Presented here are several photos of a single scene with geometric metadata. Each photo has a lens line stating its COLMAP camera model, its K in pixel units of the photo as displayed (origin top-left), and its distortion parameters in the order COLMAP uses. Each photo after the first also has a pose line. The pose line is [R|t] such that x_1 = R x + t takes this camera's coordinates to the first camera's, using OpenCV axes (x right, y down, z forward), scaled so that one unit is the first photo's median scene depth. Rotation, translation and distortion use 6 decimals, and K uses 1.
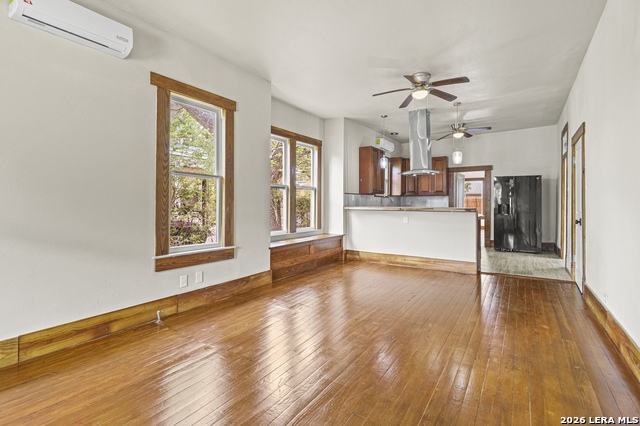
lens RADIAL K [[299.4, 0, 319.6], [0, 299.4, 198.4], [0, 0, 1]] dist [-0.000021, -0.001150]
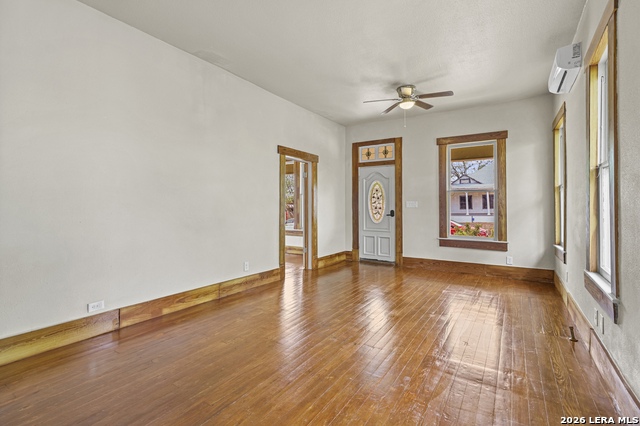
lens RADIAL K [[299.4, 0, 319.0], [0, 299.4, 206.7], [0, 0, 1]] dist [-0.000021, -0.001150]
pose [[-0.999820, -0.001030, -0.018951, 0.114973], [-0.000607, 0.999751, -0.022287, 0.015326], [0.018969, -0.022272, -0.999572, 0.892510]]
